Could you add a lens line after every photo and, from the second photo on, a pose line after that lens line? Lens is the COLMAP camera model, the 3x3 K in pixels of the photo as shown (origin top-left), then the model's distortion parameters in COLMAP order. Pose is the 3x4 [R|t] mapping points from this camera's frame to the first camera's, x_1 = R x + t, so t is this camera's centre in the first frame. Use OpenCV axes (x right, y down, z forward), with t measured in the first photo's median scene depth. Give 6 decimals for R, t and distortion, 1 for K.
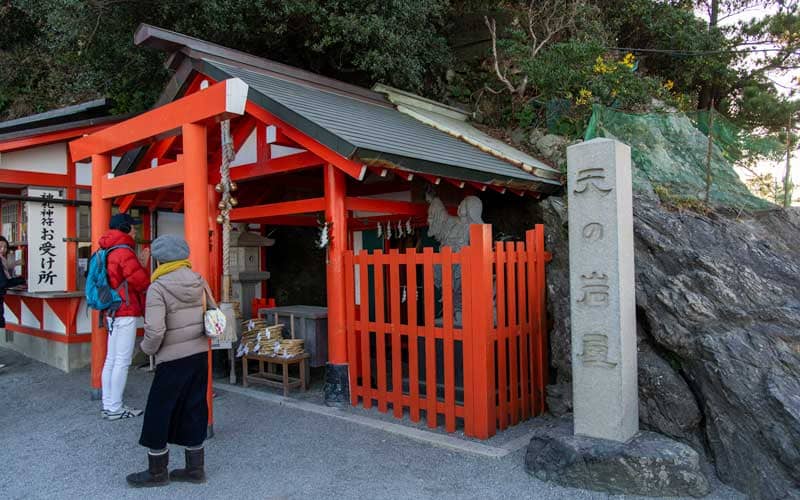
lens RADIAL K [[563.9, 0, 400.0], [0, 563.9, 250.0], [0, 0, 1]] dist [0.038943, -0.001146]
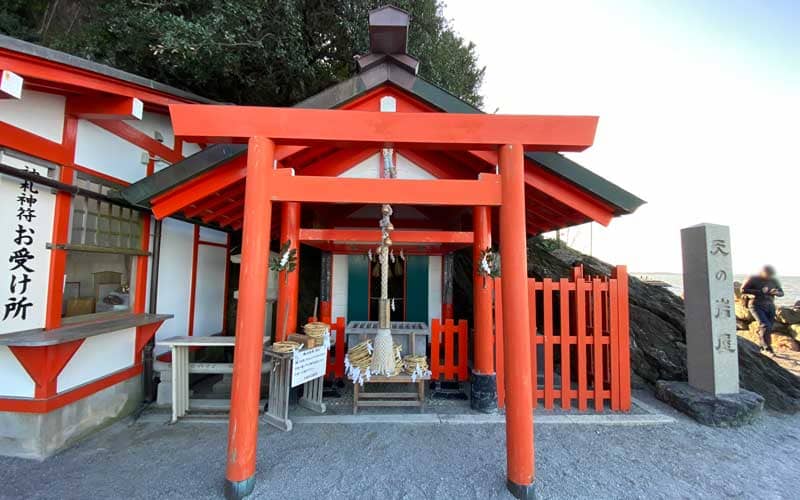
lens RADIAL K [[329.7, 0, 400.0], [0, 329.7, 250.0], [0, 0, 1]] dist [0.000051, -0.000184]
pose [[0.729765, 0.068327, 0.680275, -0.563759], [-0.039099, 0.997536, -0.058249, -0.007483], [-0.682579, 0.015910, 0.730638, 0.481046]]
